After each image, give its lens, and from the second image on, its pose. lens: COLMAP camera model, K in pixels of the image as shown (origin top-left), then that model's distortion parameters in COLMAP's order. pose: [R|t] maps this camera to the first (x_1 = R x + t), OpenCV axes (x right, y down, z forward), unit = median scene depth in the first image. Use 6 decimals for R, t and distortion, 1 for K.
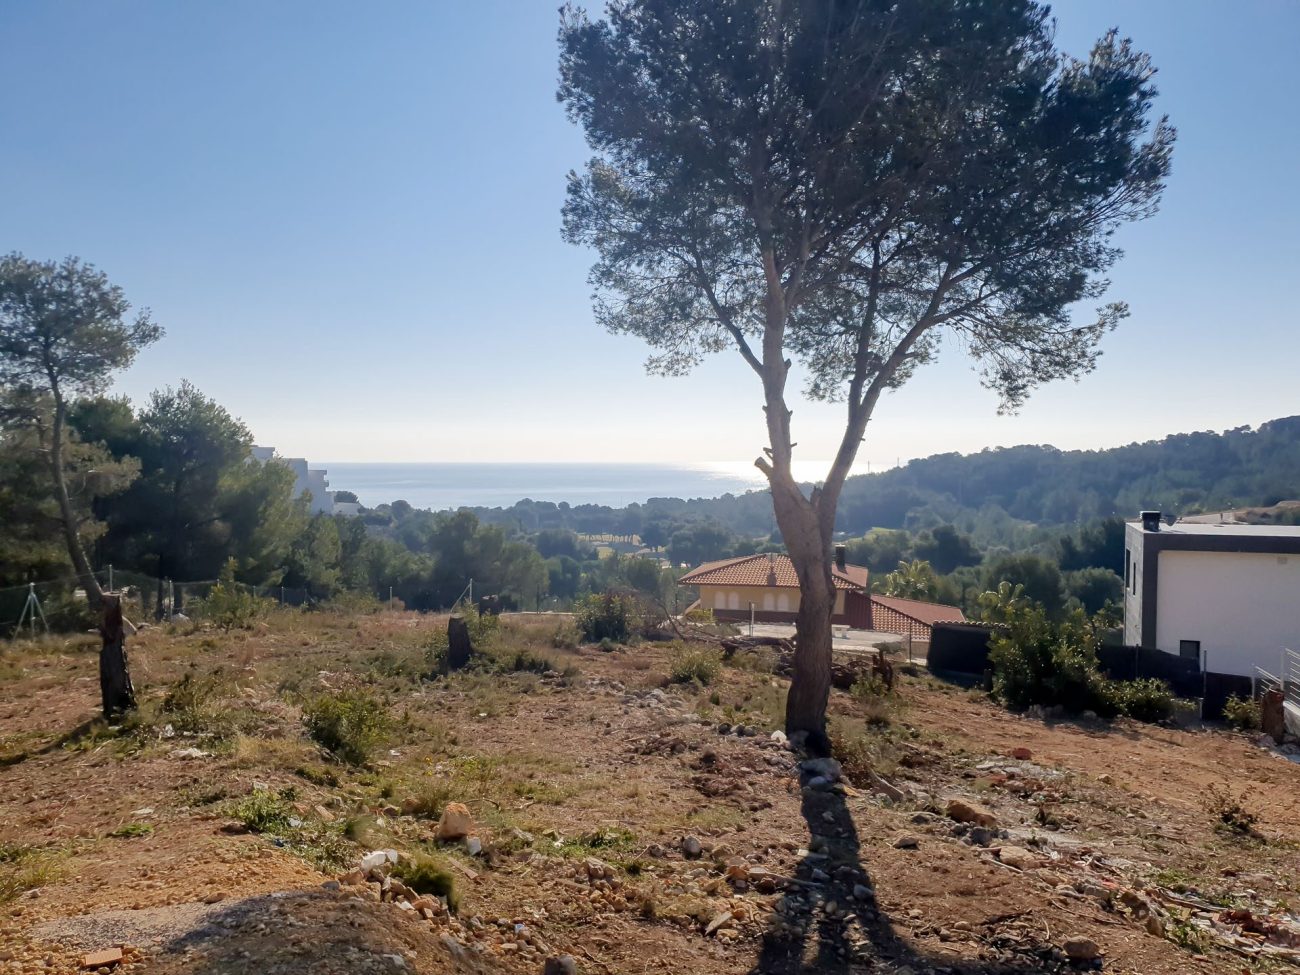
lens RADIAL K [[1021.1, 0, 646.9], [0, 1021.1, 493.7], [0, 0, 1]] dist [0.031602, 0.002529]
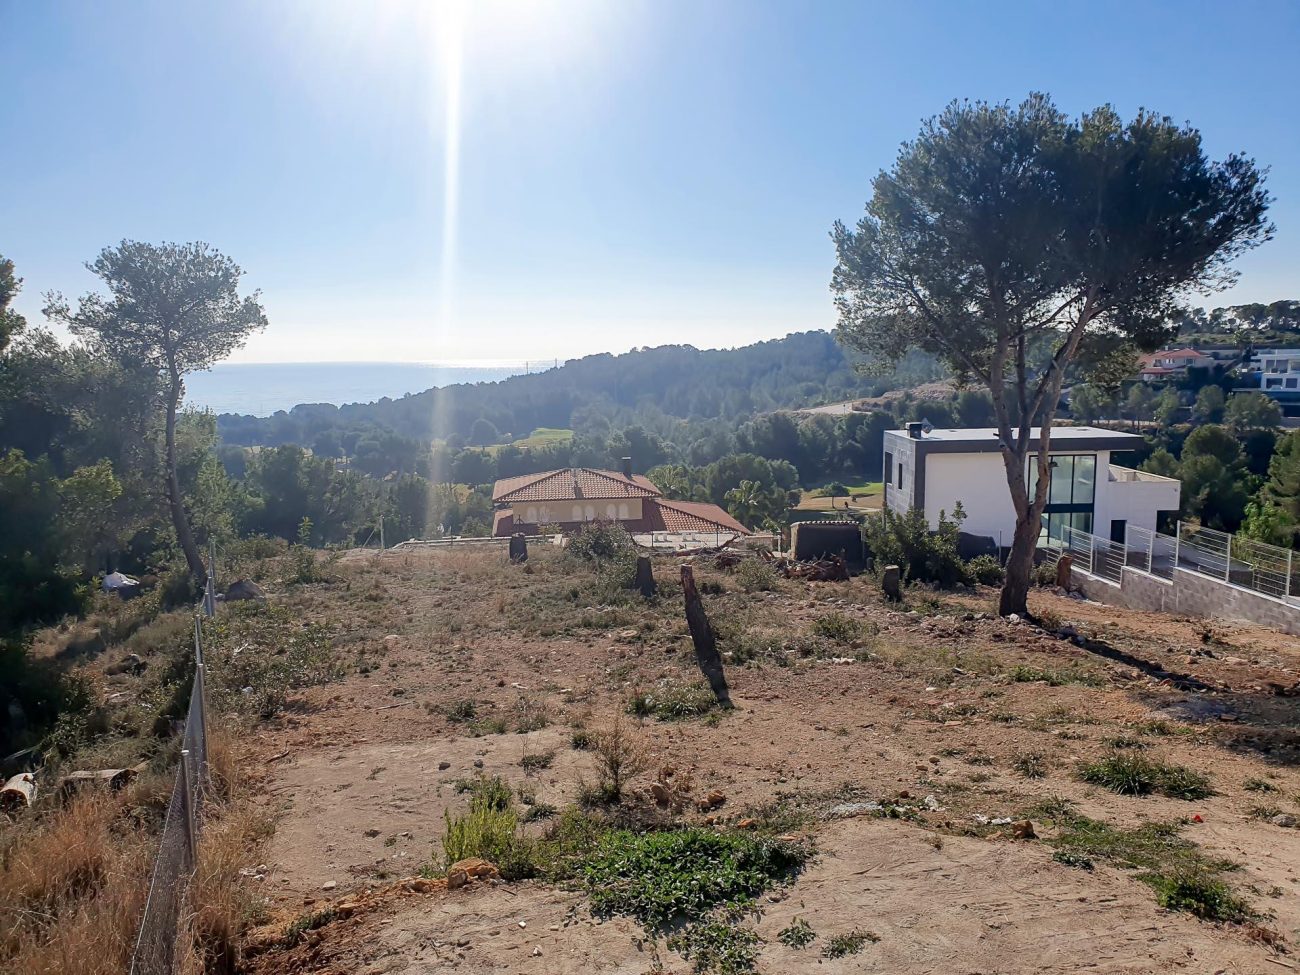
lens RADIAL K [[1021.1, 0, 646.9], [0, 1021.1, 493.7], [0, 0, 1]] dist [0.031602, 0.002529]
pose [[0.940138, -0.063228, 0.334877, -0.376673], [0.030294, 0.994253, 0.102677, -0.053607], [-0.339445, -0.086386, 0.936651, -0.118047]]
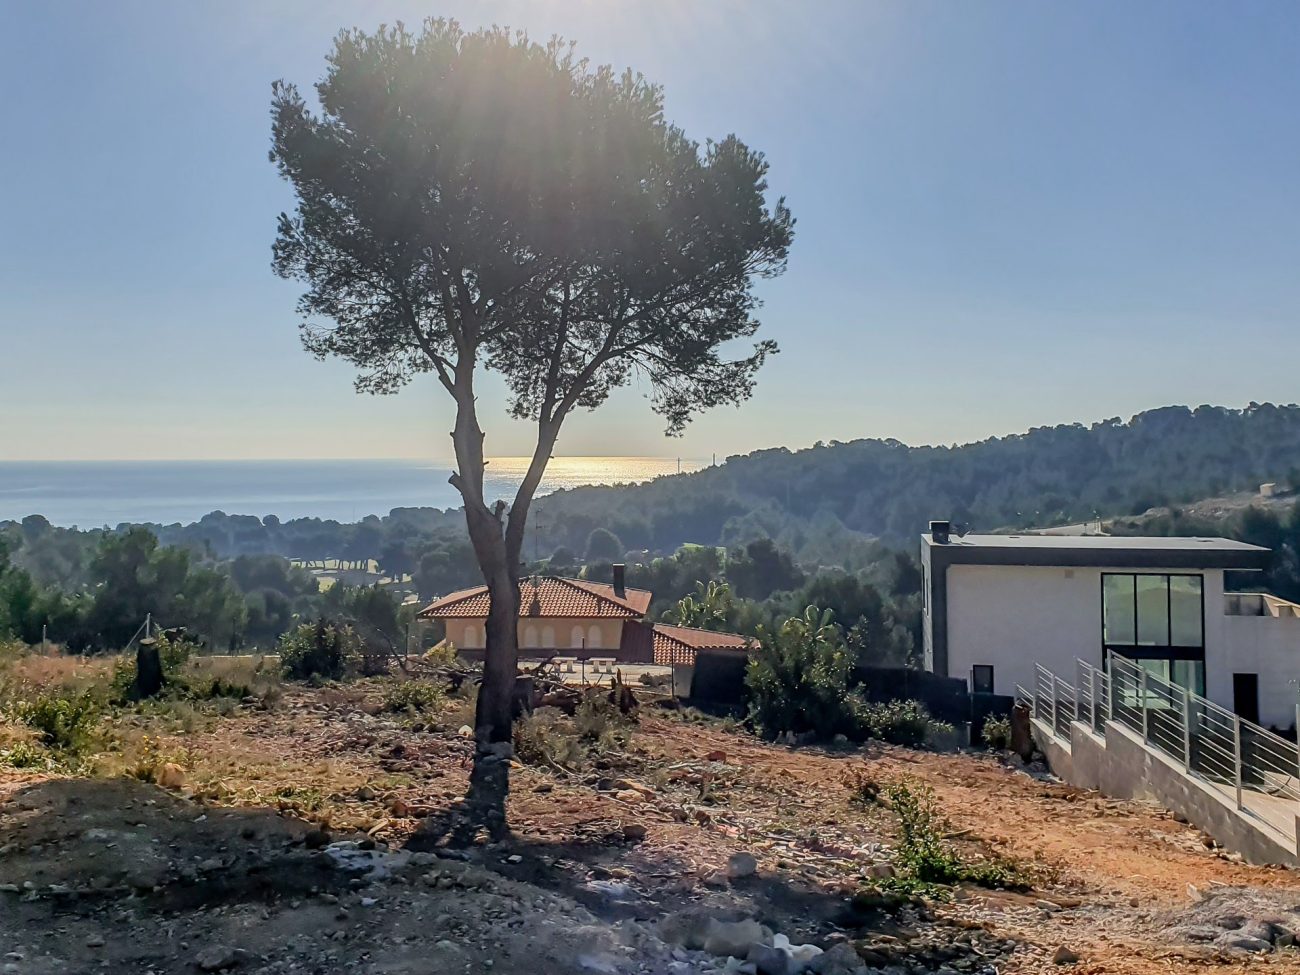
lens RADIAL K [[1338.5, 0, 646.2], [0, 1338.5, 372.3], [0, 0, 1]] dist [0.233285, -0.755966]
pose [[0.982577, 0.011799, 0.185479, 0.017328], [0.005921, 0.995489, -0.094689, -0.002841], [-0.185760, 0.094138, 0.978075, -0.198917]]
